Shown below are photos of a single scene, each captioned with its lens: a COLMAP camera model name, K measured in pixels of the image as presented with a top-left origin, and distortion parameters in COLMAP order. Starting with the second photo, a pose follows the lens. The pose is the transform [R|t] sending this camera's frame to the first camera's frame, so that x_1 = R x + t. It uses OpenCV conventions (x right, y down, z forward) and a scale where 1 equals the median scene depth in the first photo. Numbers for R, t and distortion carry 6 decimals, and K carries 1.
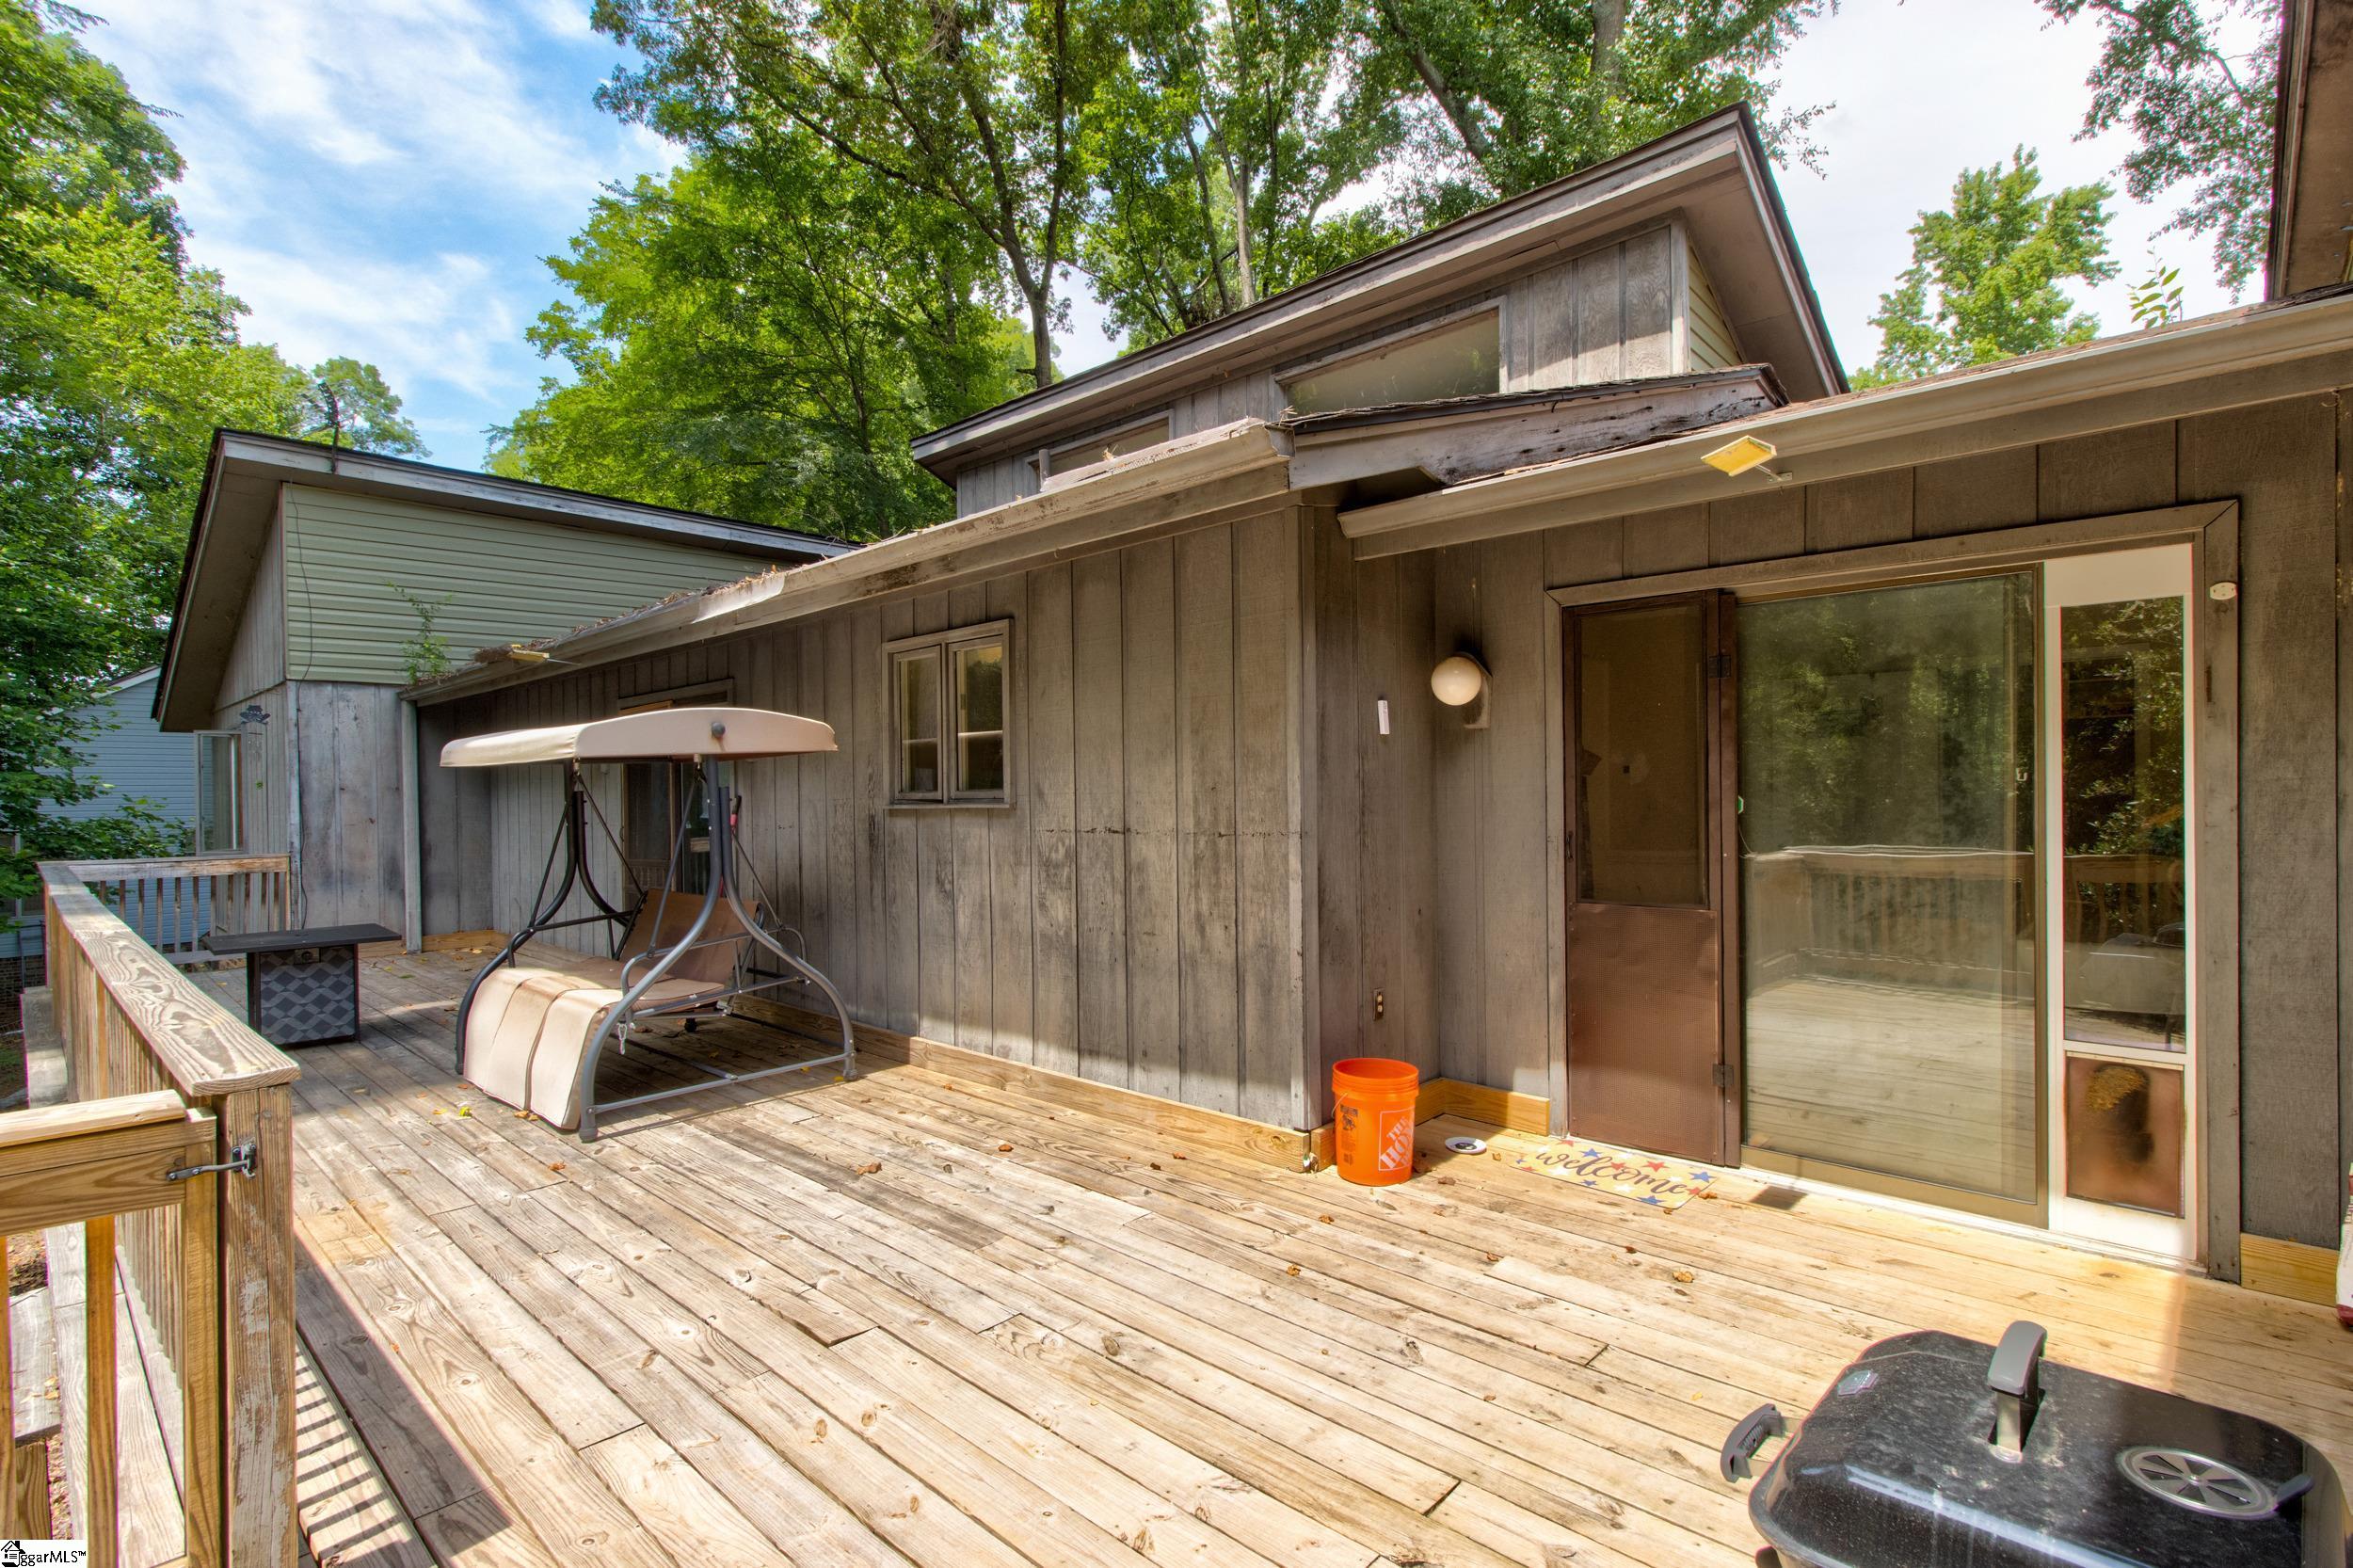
lens RADIAL K [[1110.5, 0, 1180.3], [0, 1110.5, 791.6], [0, 0, 1]] dist [0.001047, 0.000923]
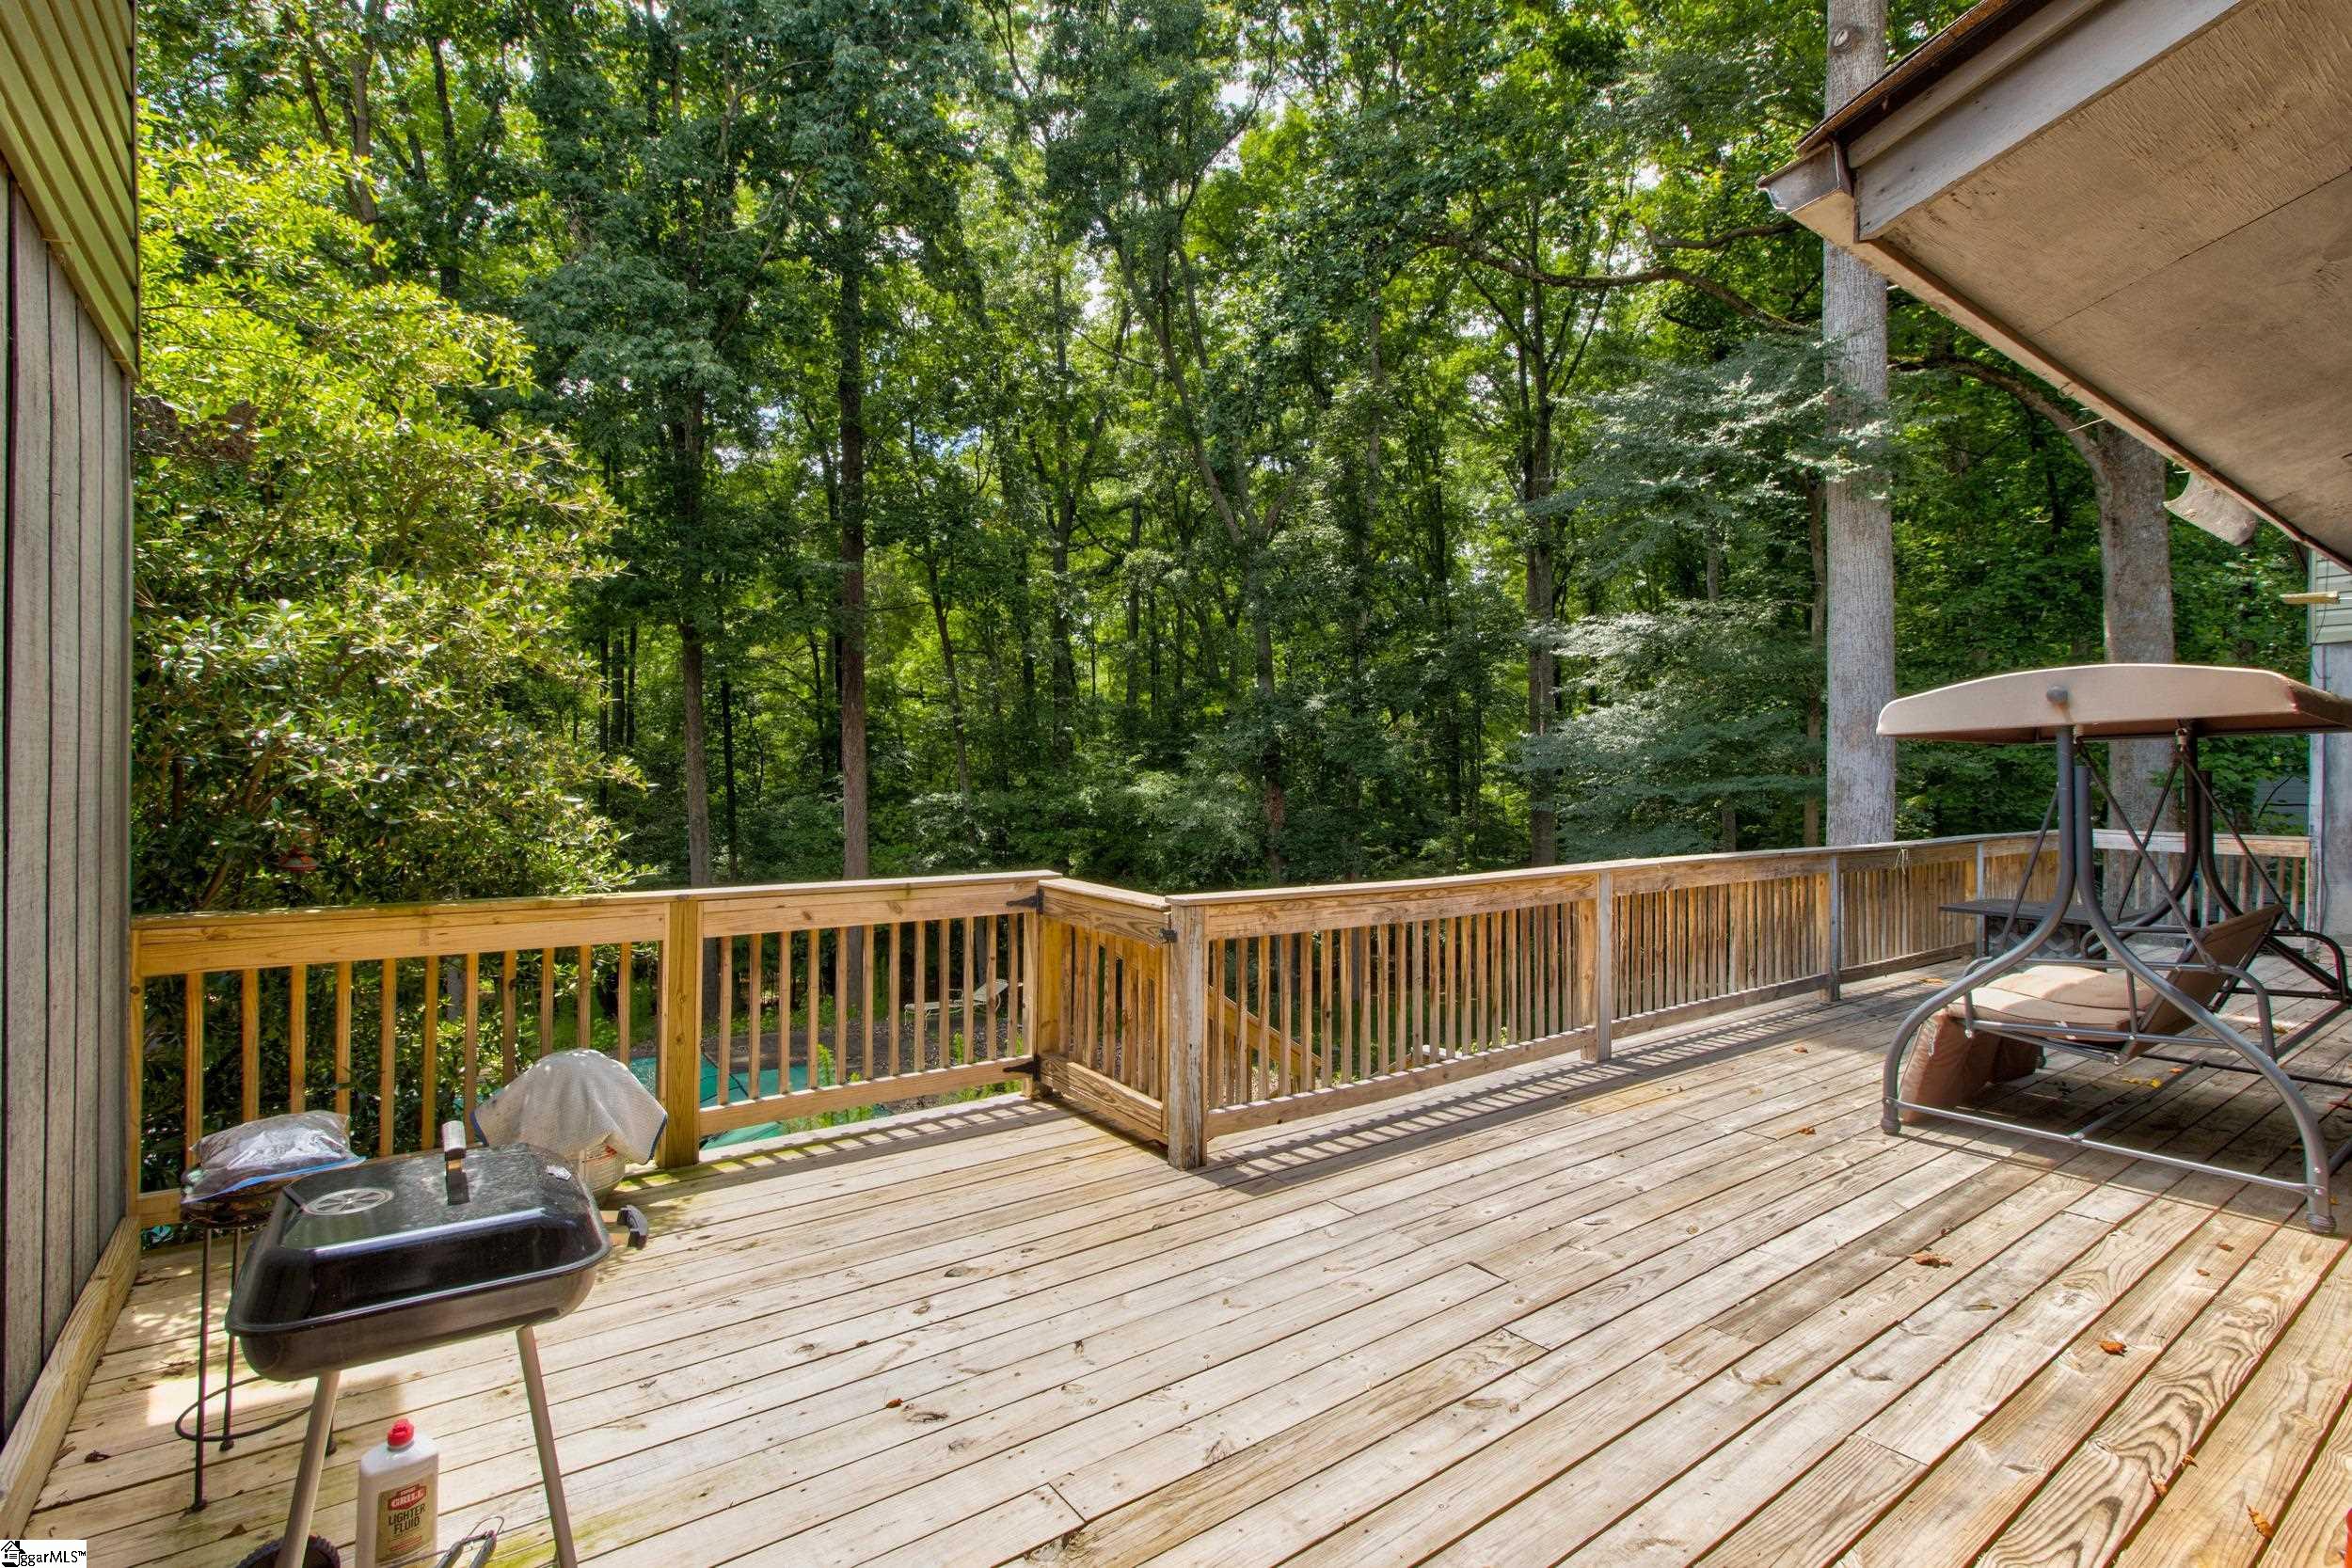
lens RADIAL K [[1109.9, 0, 1181.6], [0, 1109.9, 771.4], [0, 0, 1]] dist [0.001047, 0.000923]
pose [[-0.180059, 0.010402, -0.983601, 0.598956], [-0.004009, 0.999928, 0.011308, -0.008605], [0.983648, 0.005979, -0.180004, 0.651155]]
